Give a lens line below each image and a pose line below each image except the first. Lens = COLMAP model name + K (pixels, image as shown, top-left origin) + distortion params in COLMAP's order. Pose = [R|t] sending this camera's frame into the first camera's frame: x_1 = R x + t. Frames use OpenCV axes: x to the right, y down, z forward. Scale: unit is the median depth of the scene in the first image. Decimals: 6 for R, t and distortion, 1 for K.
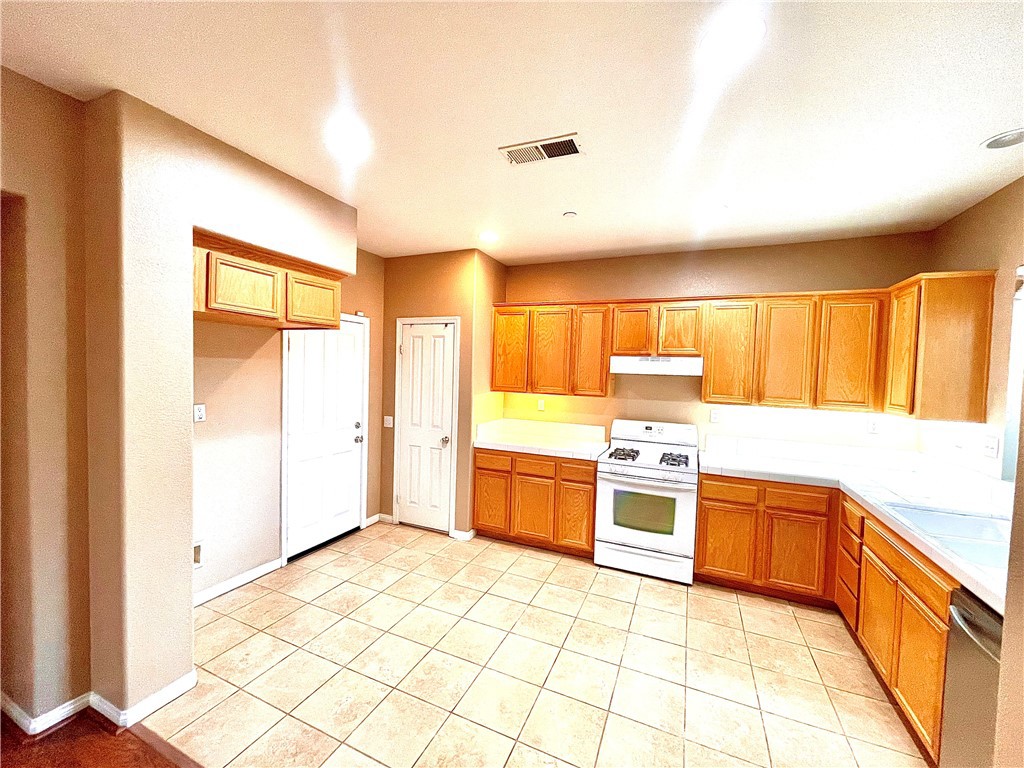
lens RADIAL K [[411.3, 0, 510.1], [0, 411.3, 383.4], [0, 0, 1]] dist [-0.001462, 0.000513]
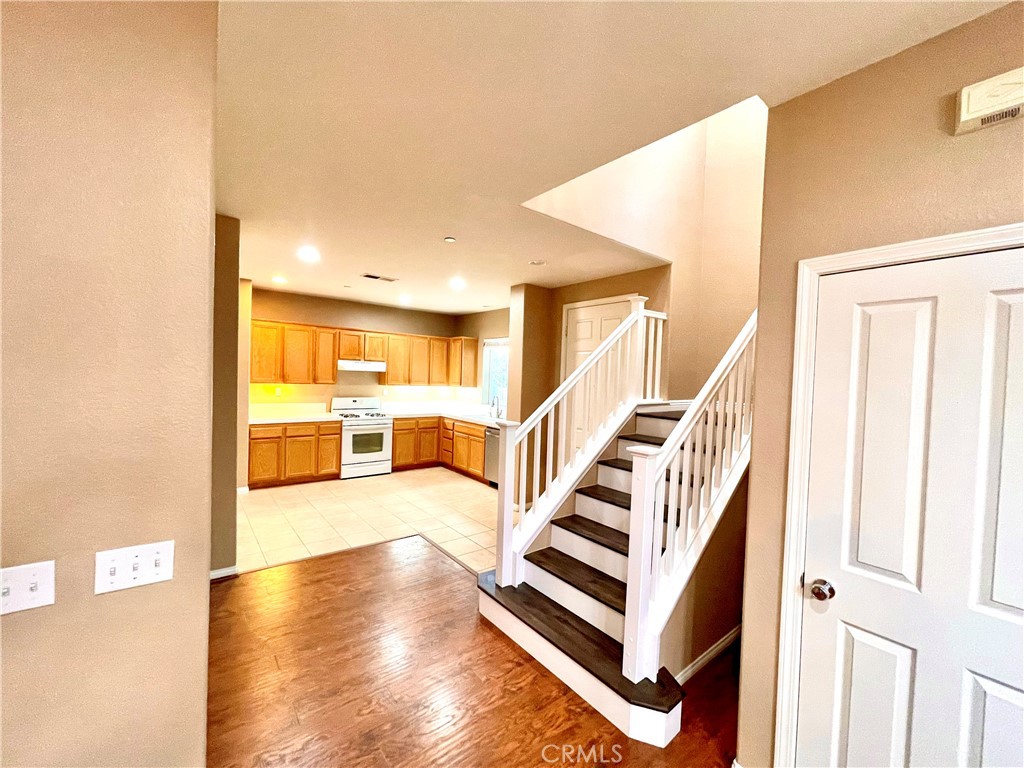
lens RADIAL K [[411.3, 0, 510.1], [0, 411.3, 383.4], [0, 0, 1]] dist [-0.001462, 0.000513]
pose [[0.461984, -0.030389, 0.886368, -1.007868], [0.006745, 0.999504, 0.030753, -0.018395], [-0.886863, -0.008229, 0.461960, -0.446193]]
